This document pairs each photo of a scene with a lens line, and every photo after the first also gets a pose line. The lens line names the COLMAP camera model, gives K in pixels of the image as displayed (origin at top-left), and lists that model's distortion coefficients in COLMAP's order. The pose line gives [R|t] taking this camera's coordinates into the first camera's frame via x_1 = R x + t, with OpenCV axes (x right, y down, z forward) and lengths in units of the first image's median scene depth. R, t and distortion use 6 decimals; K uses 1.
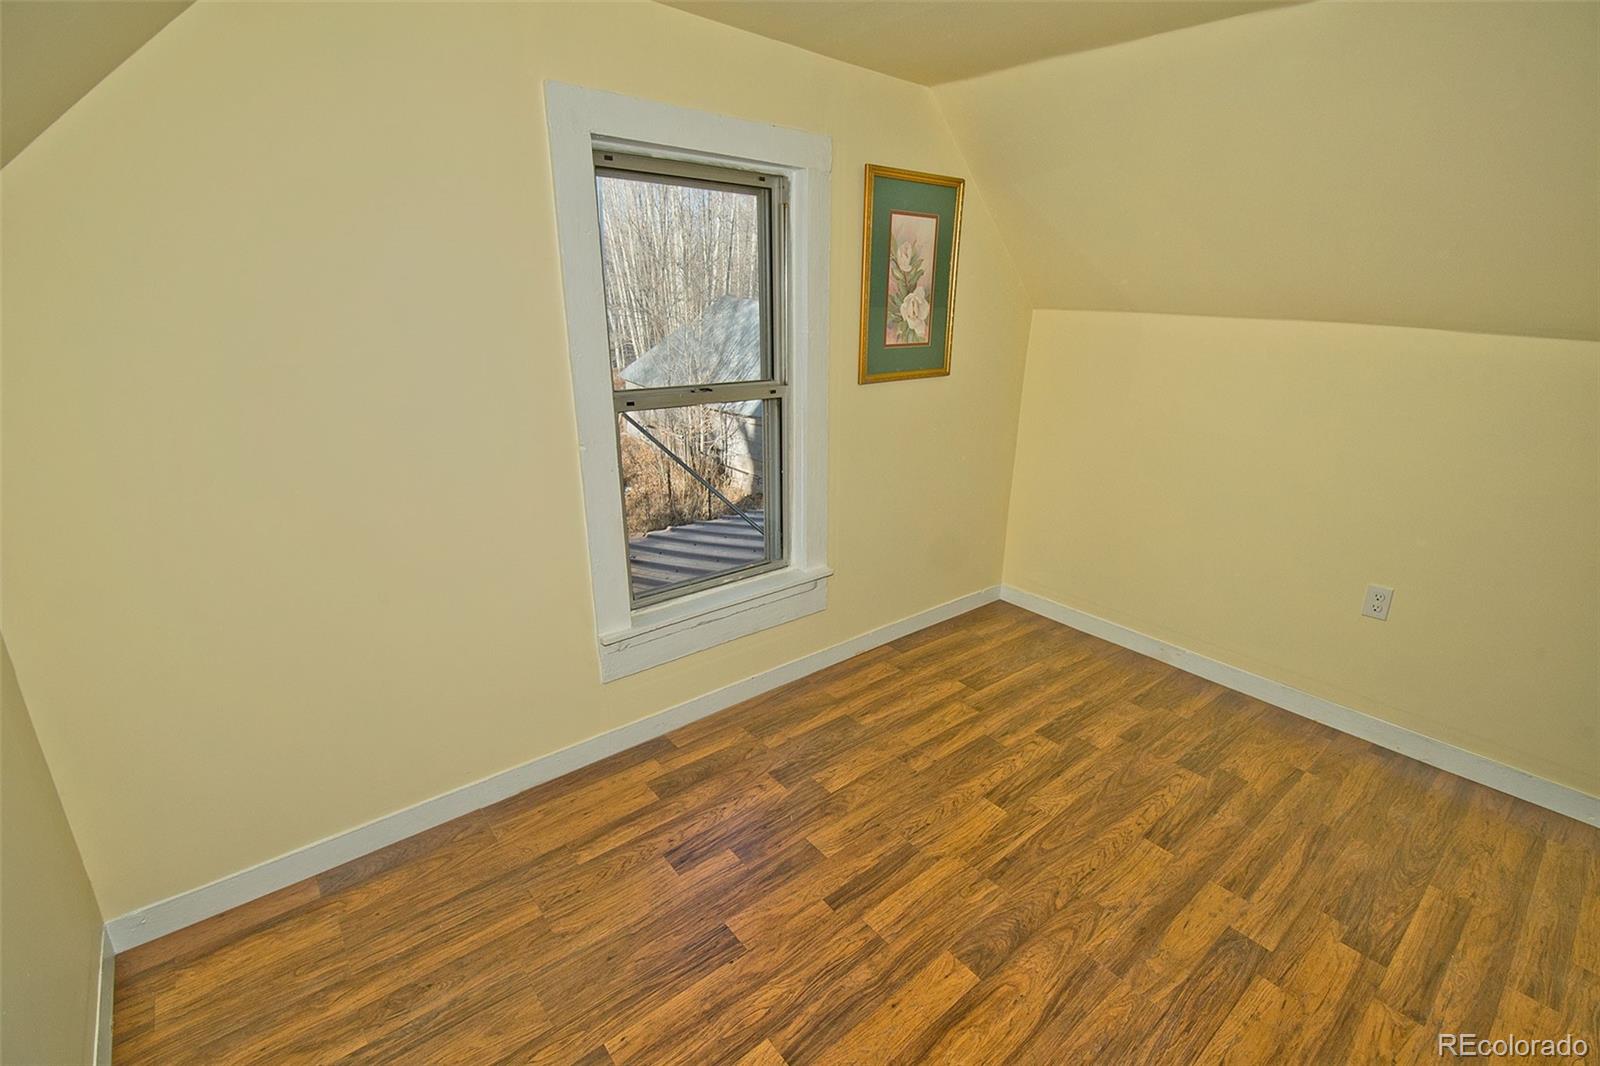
lens RADIAL K [[732.0, 0, 832.1], [0, 732.0, 525.5], [0, 0, 1]] dist [0.016424, -0.006339]
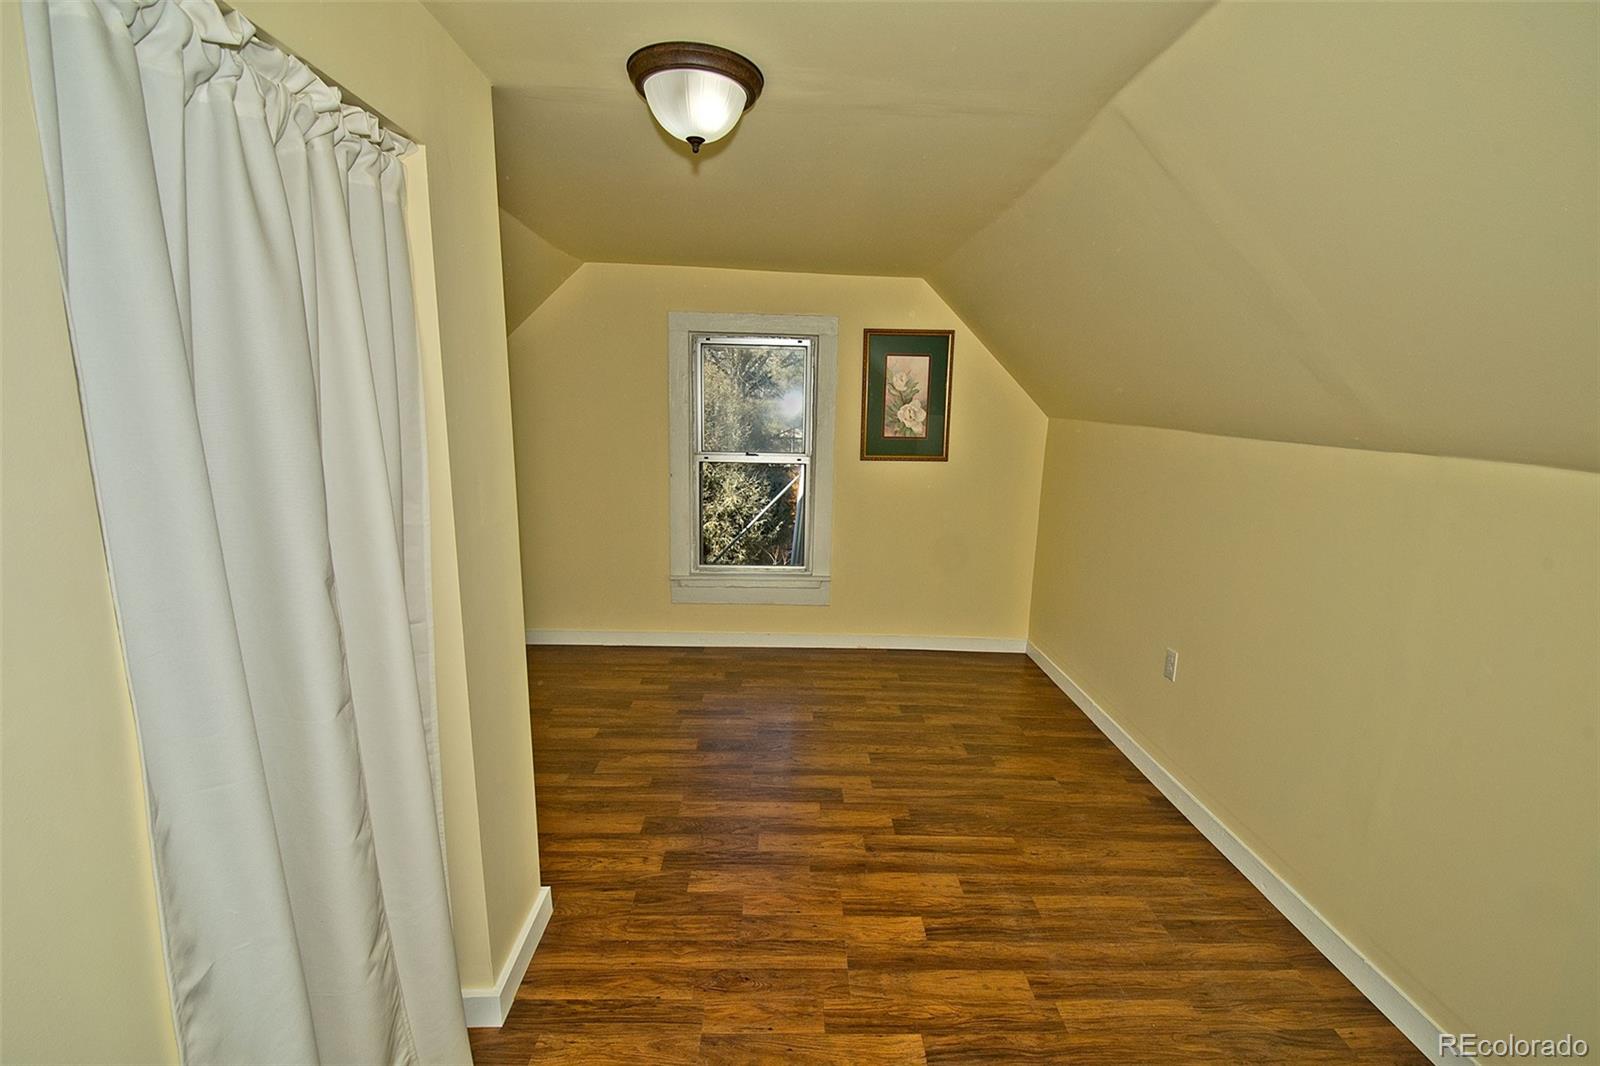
lens RADIAL K [[670.8, 0, 798.0], [0, 670.8, 532.0], [0, 0, 1]] dist [-0.037422, -0.000104]
pose [[0.773824, 0.119412, -0.622042, 1.081645], [-0.203462, 0.976884, -0.065578, 0.101878], [0.599833, 0.177308, 0.780233, -0.220271]]
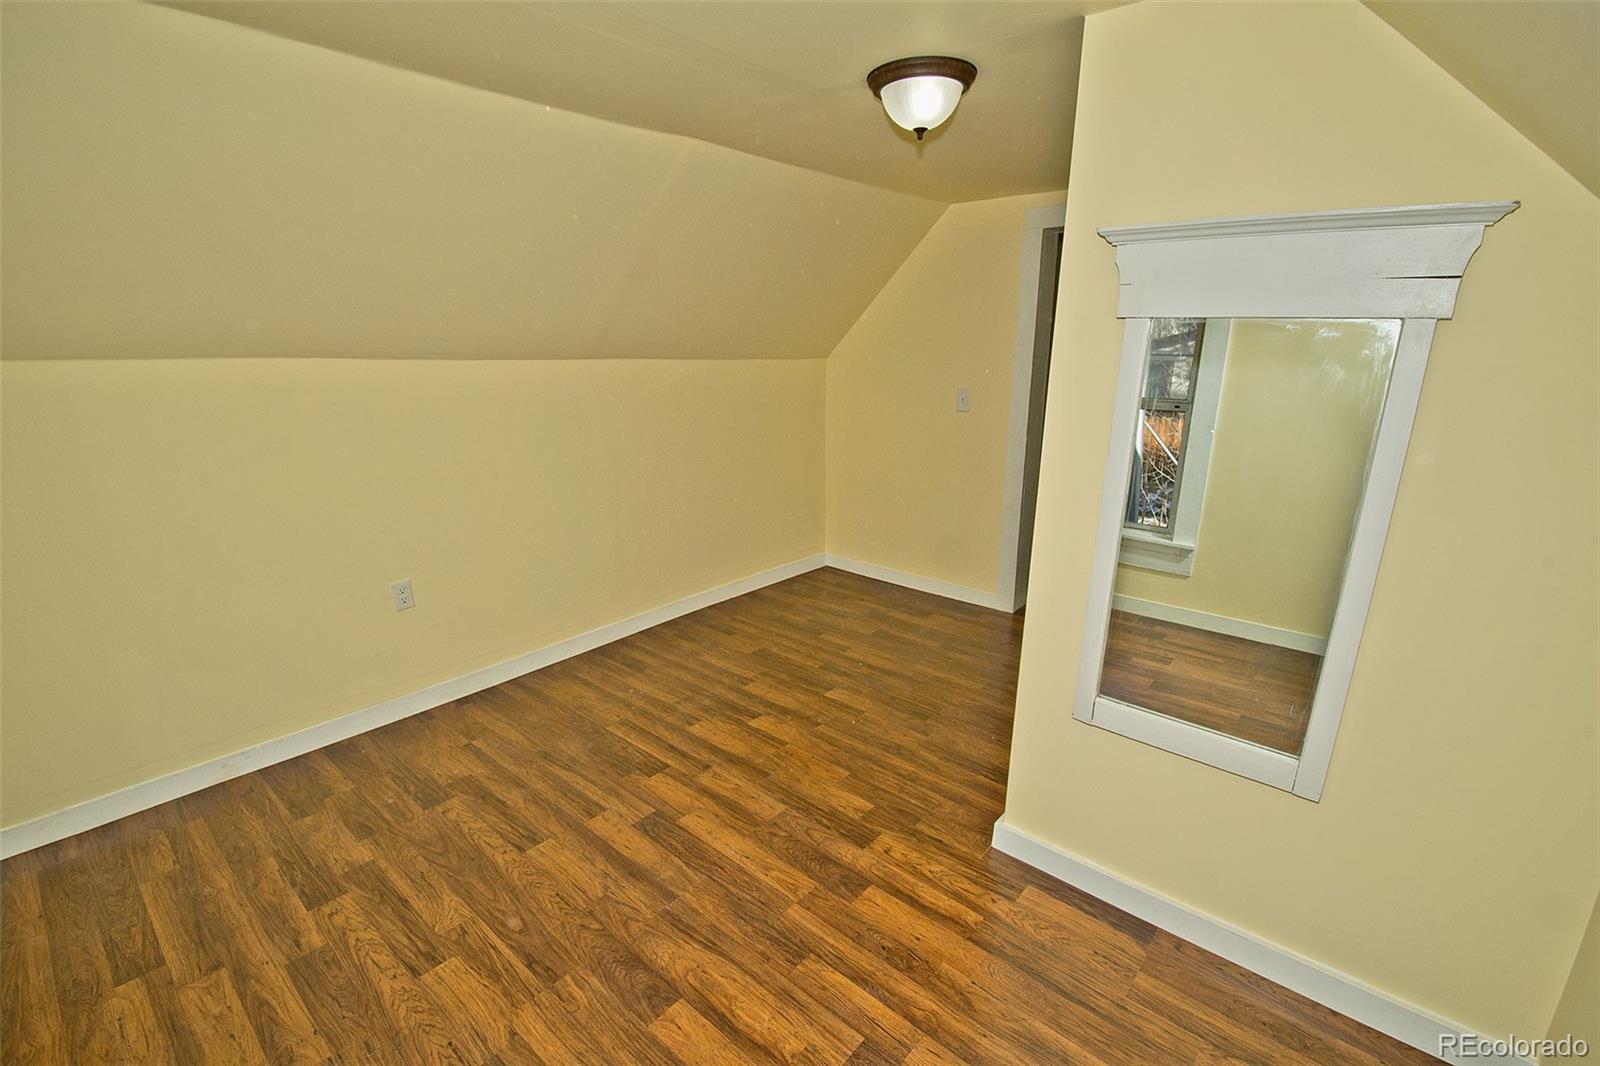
lens RADIAL K [[691.4, 0, 804.8], [0, 691.4, 546.0], [0, 0, 1]] dist [-0.011527, -0.000713]
pose [[-0.133106, -0.299726, 0.944694, -0.410597], [0.290018, 0.899675, 0.326305, -0.164978], [-0.947720, 0.317411, -0.032826, 0.506116]]
